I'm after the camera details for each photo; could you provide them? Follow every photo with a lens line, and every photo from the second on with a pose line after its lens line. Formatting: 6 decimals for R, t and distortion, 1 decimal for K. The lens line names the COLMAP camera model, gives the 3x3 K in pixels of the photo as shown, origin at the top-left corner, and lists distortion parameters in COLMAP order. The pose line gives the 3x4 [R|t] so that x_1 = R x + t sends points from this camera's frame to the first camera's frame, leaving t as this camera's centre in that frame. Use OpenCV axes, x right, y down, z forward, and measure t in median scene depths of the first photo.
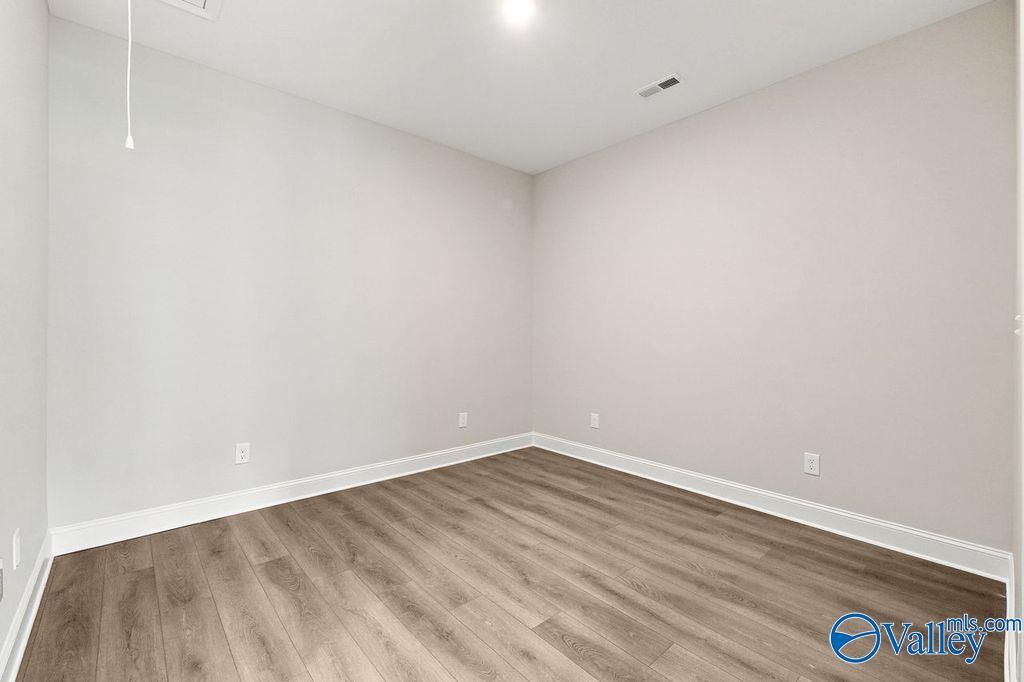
lens RADIAL K [[441.4, 0, 510.8], [0, 441.4, 337.2], [0, 0, 1]] dist [0.000984, 0.000089]
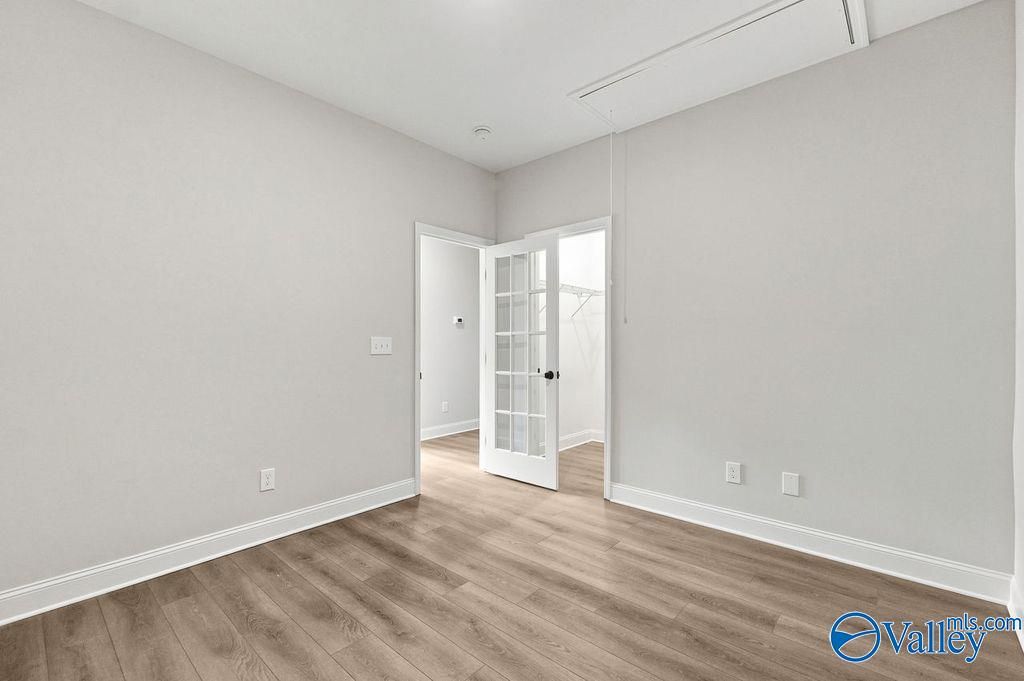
lens RADIAL K [[441.4, 0, 511.2], [0, 441.4, 341.5], [0, 0, 1]] dist [0.000984, 0.000089]
pose [[-0.992975, -0.008238, -0.118034, 0.074736], [-0.009090, 0.999936, 0.006676, -0.038808], [0.117971, 0.007702, -0.992987, 2.022275]]
